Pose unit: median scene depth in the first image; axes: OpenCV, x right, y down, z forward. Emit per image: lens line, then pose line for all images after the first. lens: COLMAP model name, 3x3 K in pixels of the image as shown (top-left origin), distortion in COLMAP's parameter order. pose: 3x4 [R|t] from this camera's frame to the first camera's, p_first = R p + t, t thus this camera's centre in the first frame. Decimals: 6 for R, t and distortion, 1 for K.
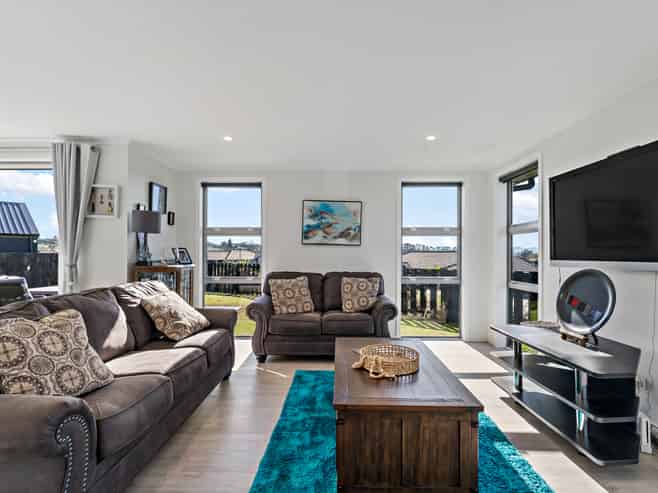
lens RADIAL K [[347.0, 0, 329.0], [0, 347.0, 246.5], [0, 0, 1]] dist [0.012347, 0.000251]
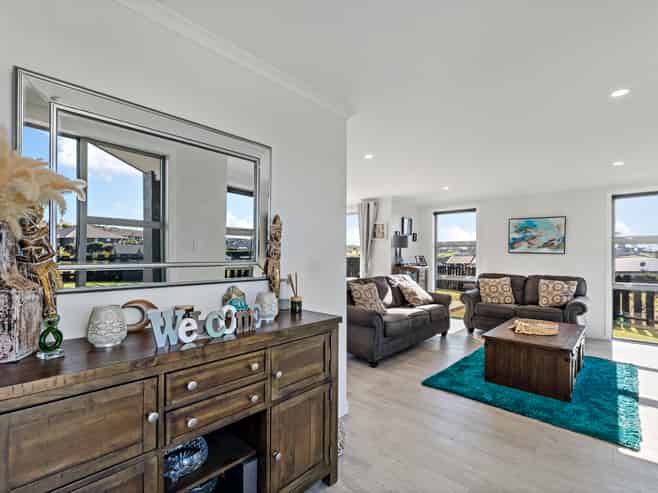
lens RADIAL K [[331.1, 0, 329.0], [0, 331.1, 246.5], [0, 0, 1]] dist [-0.000256, -0.000064]
pose [[0.762167, -0.015106, -0.647204, 0.249508], [0.007732, 0.999869, -0.014233, -0.021281], [0.647334, 0.005844, 0.762184, -0.449409]]
